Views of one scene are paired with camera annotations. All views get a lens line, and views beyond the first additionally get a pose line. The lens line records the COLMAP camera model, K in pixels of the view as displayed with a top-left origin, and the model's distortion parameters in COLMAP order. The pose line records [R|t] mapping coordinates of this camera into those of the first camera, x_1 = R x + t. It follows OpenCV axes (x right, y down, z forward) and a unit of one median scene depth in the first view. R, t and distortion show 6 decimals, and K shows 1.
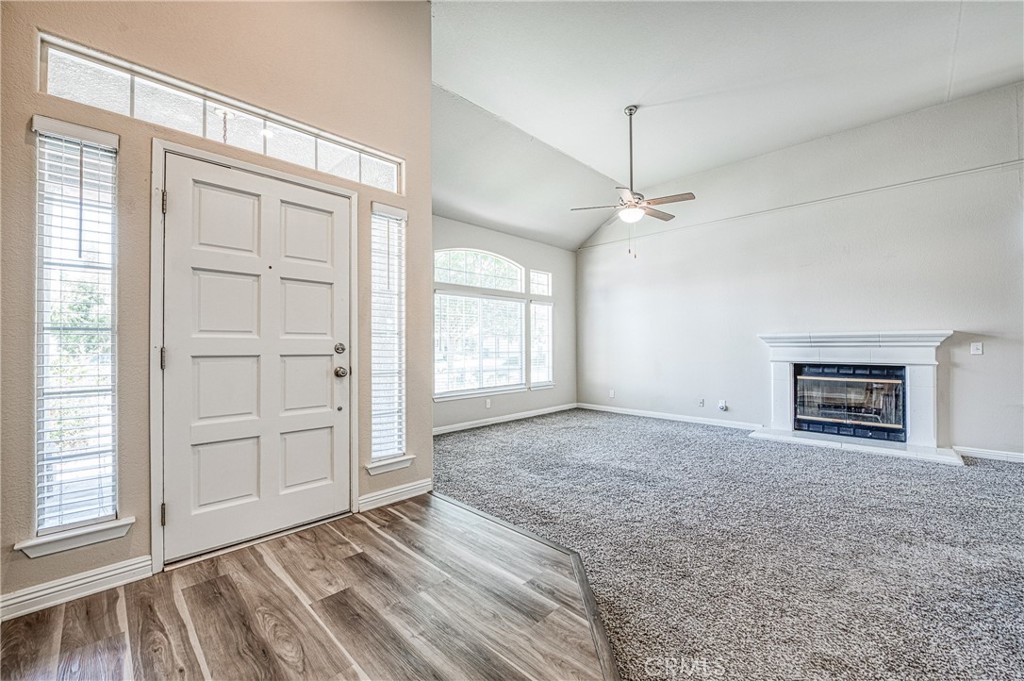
lens RADIAL K [[407.9, 0, 519.0], [0, 407.9, 339.0], [0, 0, 1]] dist [-0.004070, 0.000144]
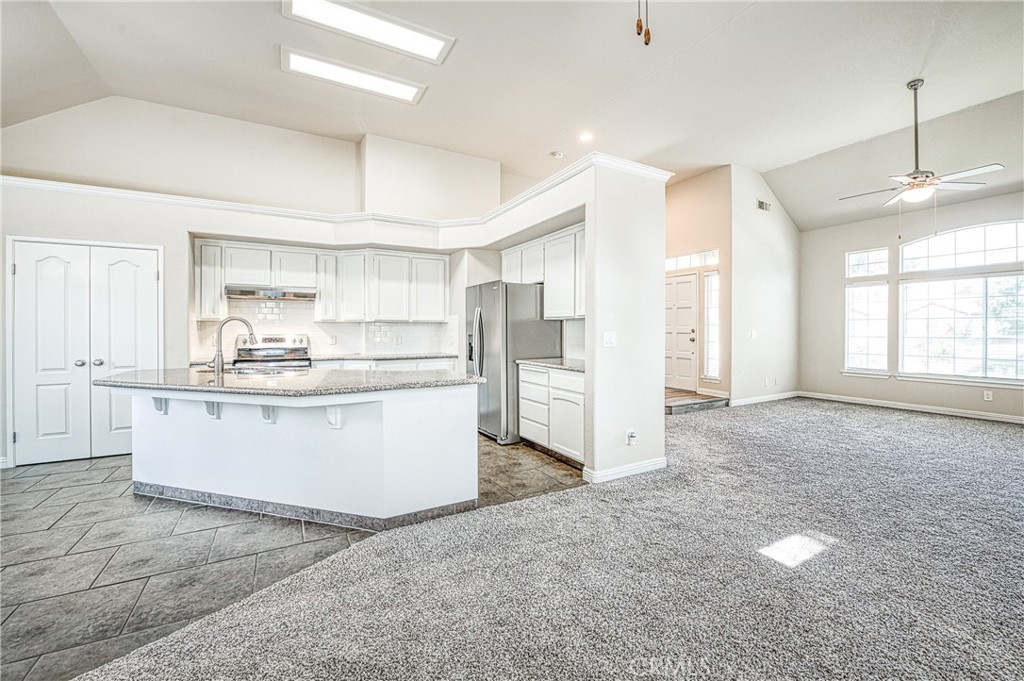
lens RADIAL K [[407.9, 0, 516.6], [0, 407.9, 331.8], [0, 0, 1]] dist [-0.004070, 0.000144]
pose [[-0.283861, 0.013021, -0.958777, 1.285800], [0.017464, 0.999812, 0.008408, -0.006785], [0.958706, -0.014358, -0.284035, 0.332627]]
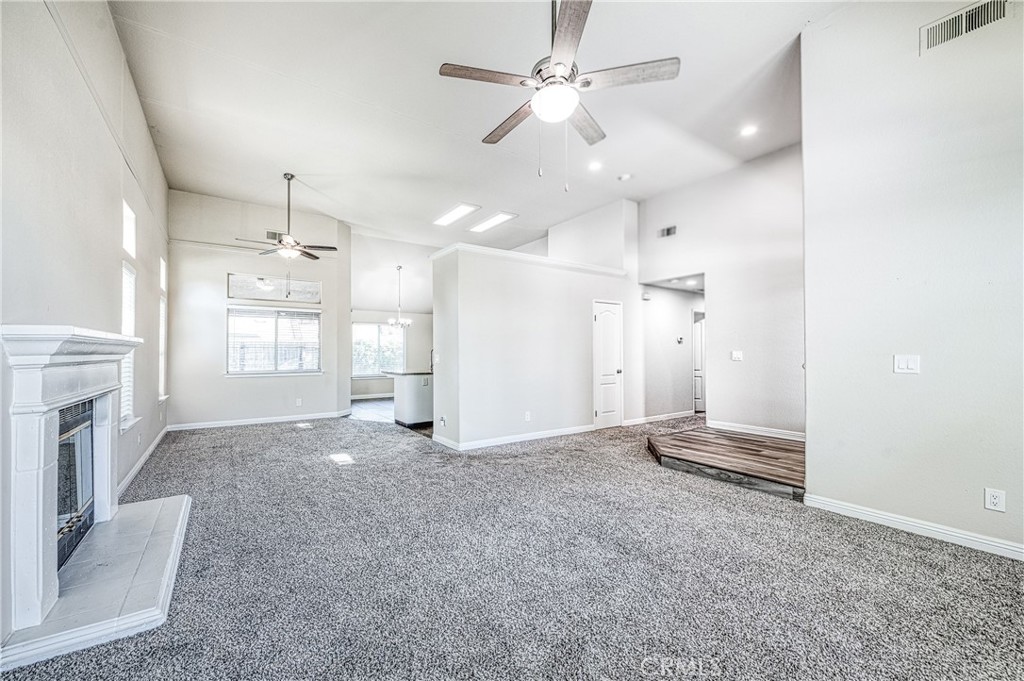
lens RADIAL K [[407.9, 0, 500.9], [0, 407.9, 350.3], [0, 0, 1]] dist [-0.004070, 0.000144]
pose [[-0.976671, 0.010869, 0.214465, 0.208912], [0.006350, 0.999743, -0.021747, 0.017966], [-0.214646, -0.019878, -0.976490, 1.338104]]
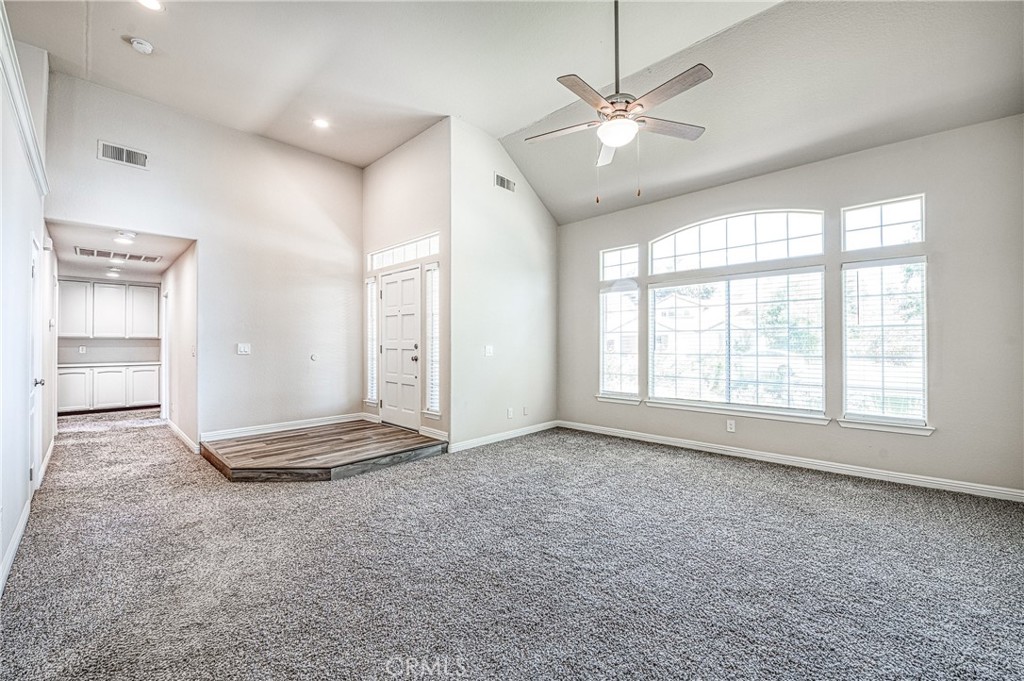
lens RADIAL K [[407.9, 0, 499.9], [0, 407.9, 342.8], [0, 0, 1]] dist [-0.004070, 0.000144]
pose [[-0.003684, 0.003346, -0.999988, 0.786117], [0.015730, 0.999871, 0.003287, 0.002843], [0.999869, -0.015717, -0.003736, 0.727903]]
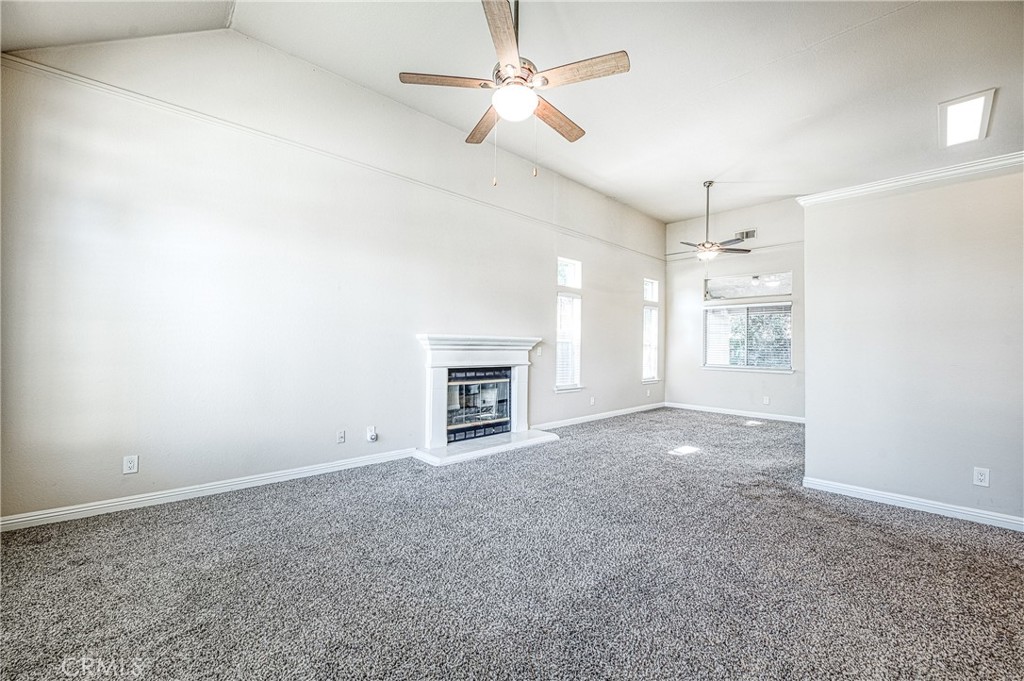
lens RADIAL K [[407.9, 0, 520.4], [0, 407.9, 338.2], [0, 0, 1]] dist [-0.004070, 0.000144]
pose [[0.030794, 0.027979, 0.999134, -0.220751], [-0.026942, 0.999268, -0.027153, 0.014097], [-0.999163, -0.026083, 0.031525, 0.852407]]
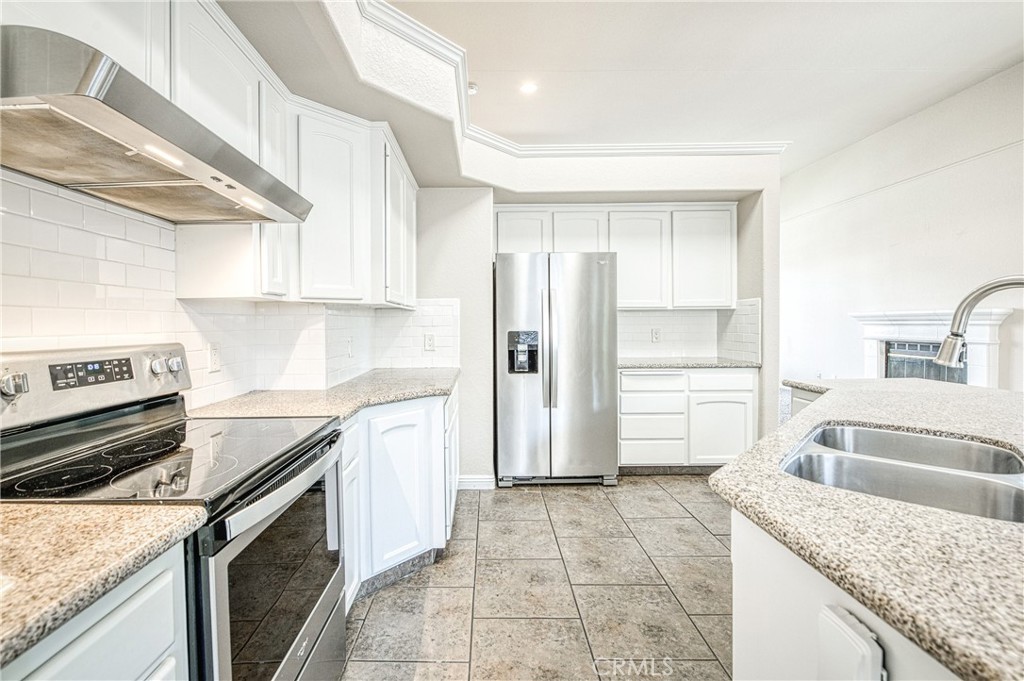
lens RADIAL K [[432.9, 0, 475.0], [0, 432.9, 328.3], [0, 0, 1]] dist [-0.018114, -0.000179]
pose [[0.674015, 0.010178, -0.738647, 0.813585], [0.013845, 0.999555, 0.026407, -0.015040], [0.738588, -0.028025, 0.673575, -0.506721]]
